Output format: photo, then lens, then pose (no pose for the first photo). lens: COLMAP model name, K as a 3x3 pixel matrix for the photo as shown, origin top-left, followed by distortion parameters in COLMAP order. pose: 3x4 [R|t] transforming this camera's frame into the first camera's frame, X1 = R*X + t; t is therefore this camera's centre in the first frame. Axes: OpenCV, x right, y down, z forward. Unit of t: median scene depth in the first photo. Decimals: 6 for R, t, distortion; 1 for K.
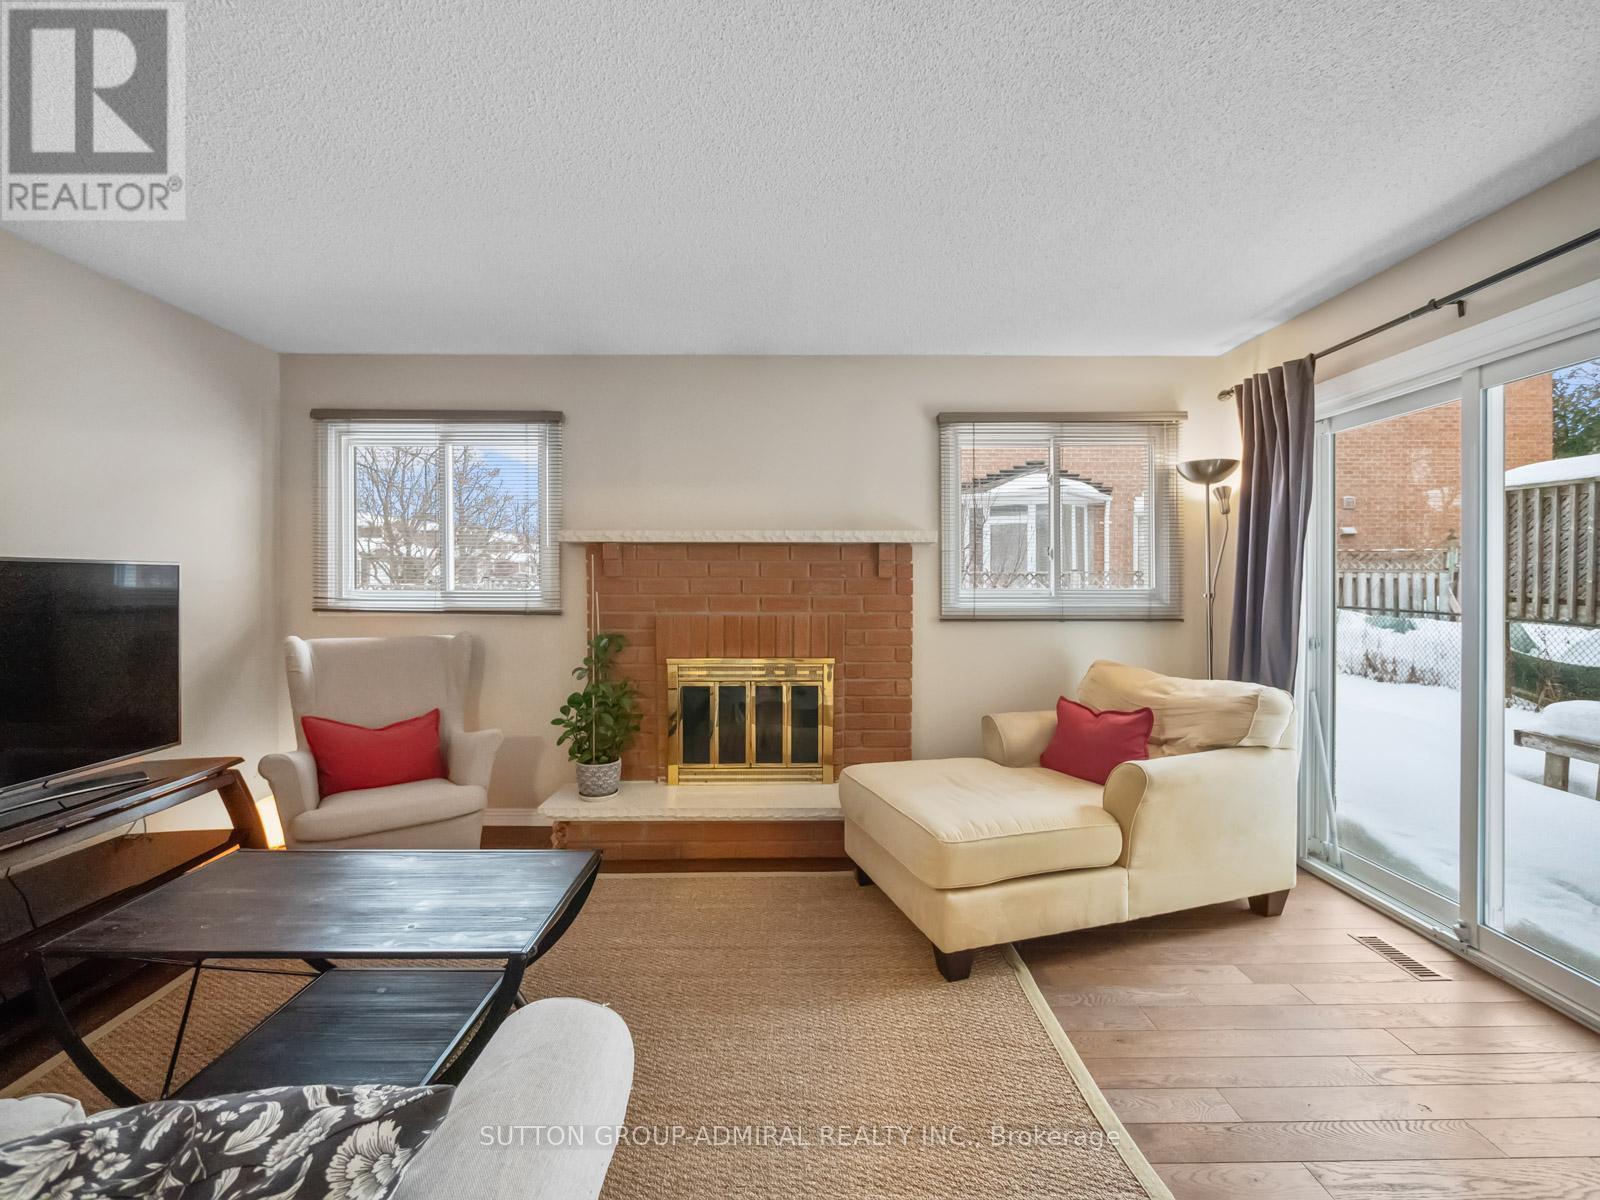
lens RADIAL K [[681.3, 0, 797.7], [0, 681.3, 578.6], [0, 0, 1]] dist [-0.000892, 0.000113]
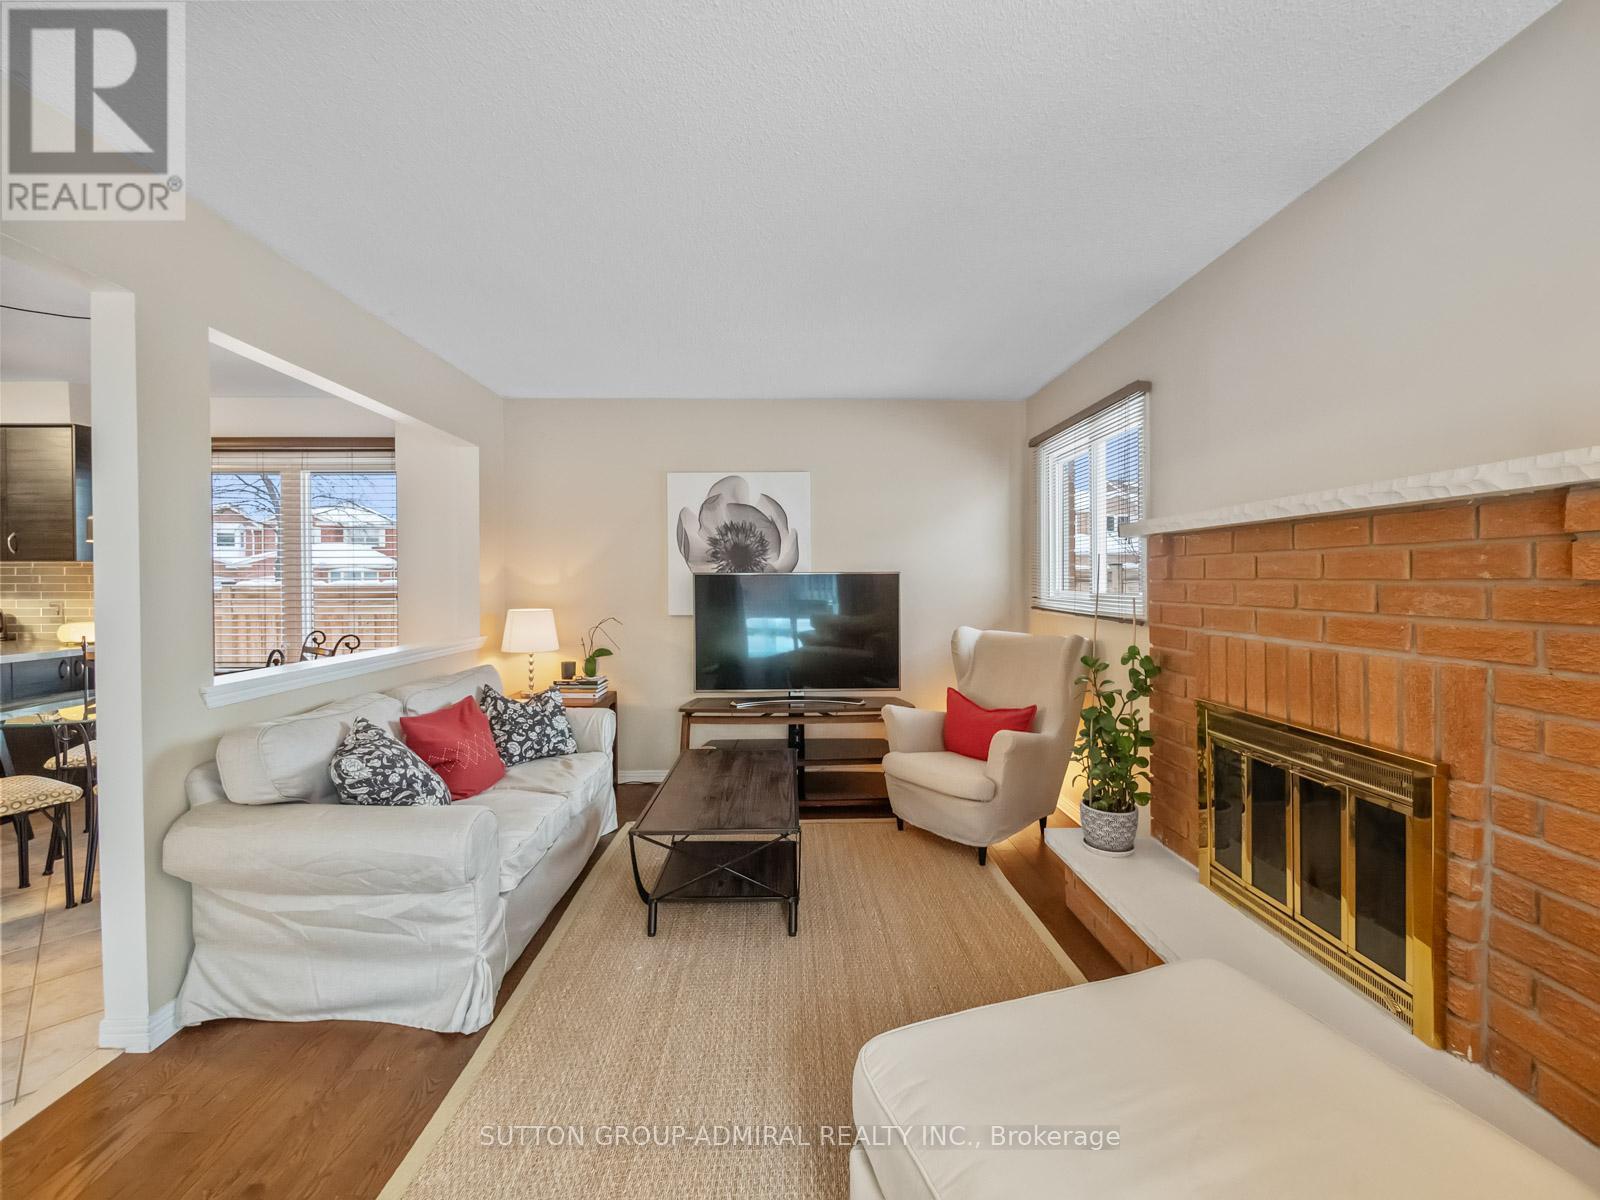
lens RADIAL K [[680.1, 0, 772.9], [0, 680.1, 588.9], [0, 0, 1]] dist [-0.001332, -0.000012]
pose [[0.006678, 0.011564, -0.999911, 0.480262], [0.007465, 0.999905, 0.011614, -0.003983], [0.999950, -0.007542, 0.006591, 0.563487]]
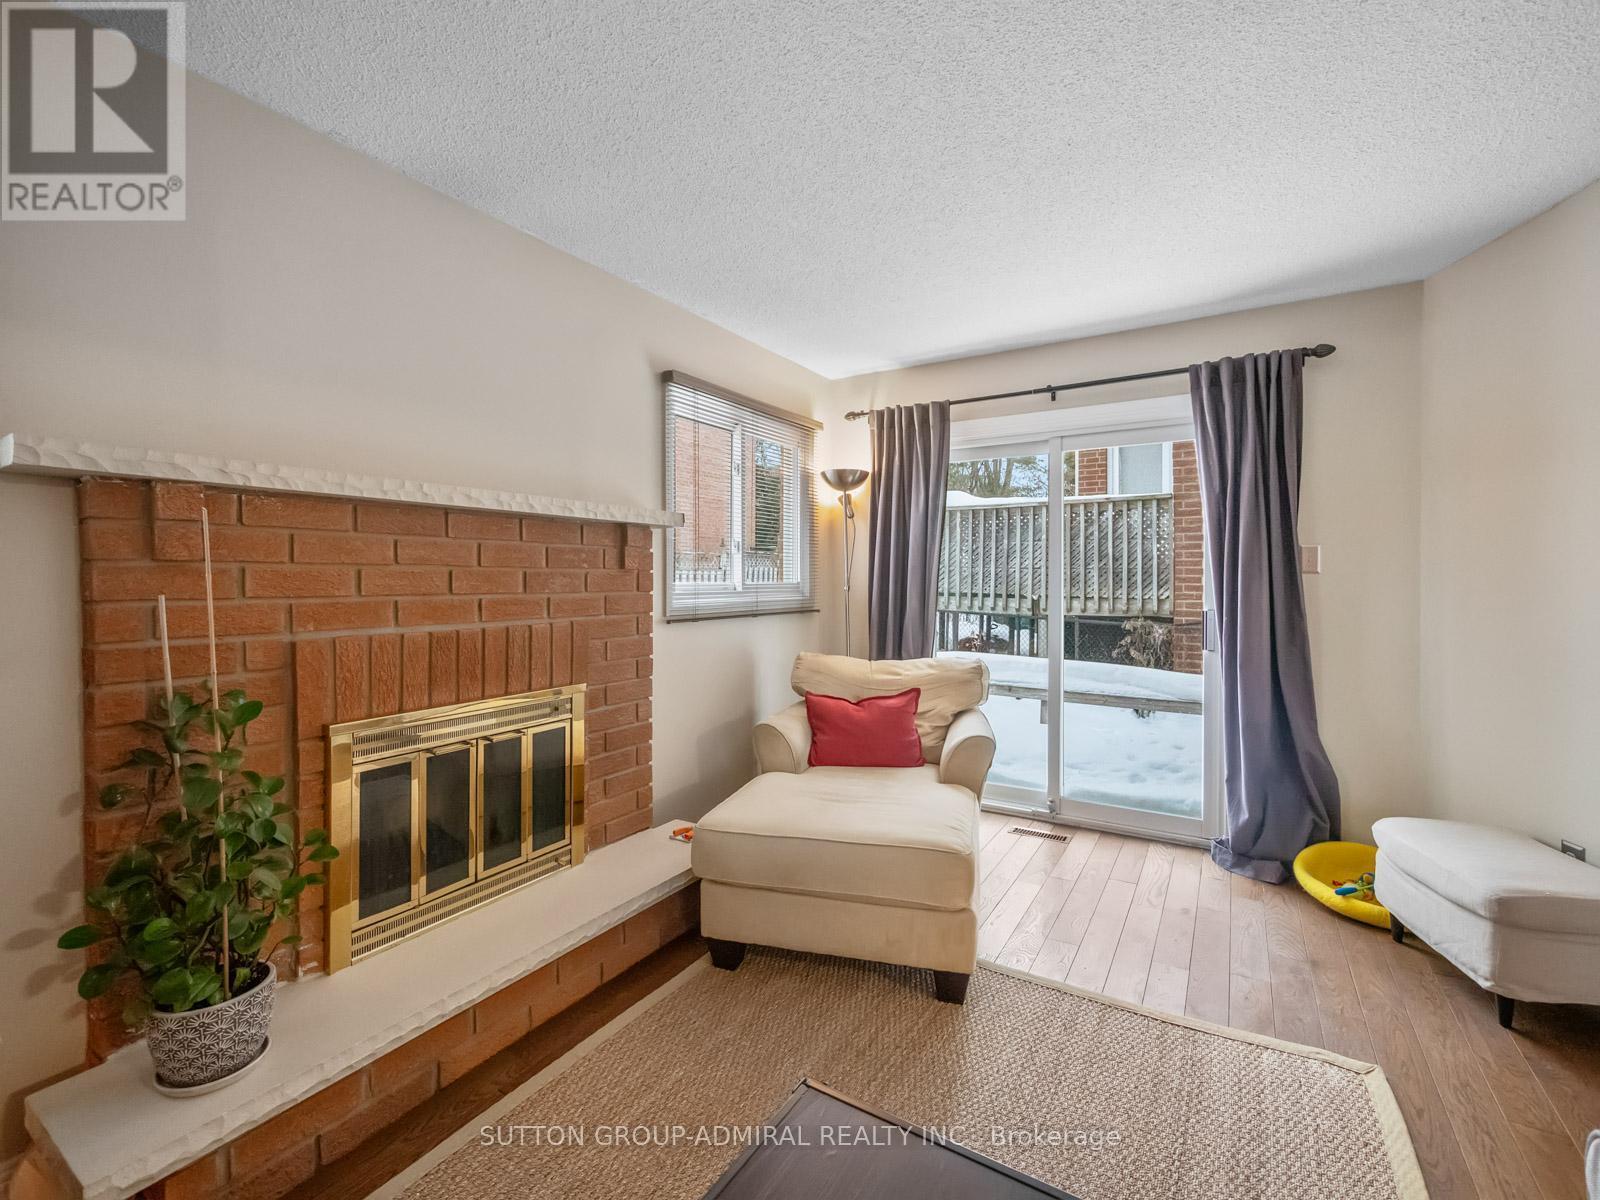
lens RADIAL K [[712.9, 0, 791.1], [0, 712.9, 581.0], [0, 0, 1]] dist [-0.003115, -0.000246]
pose [[0.534309, -0.002881, 0.845285, -0.446969], [-0.004986, 0.999966, 0.006560, 0.005571], [-0.845275, -0.007720, 0.534276, 0.422527]]
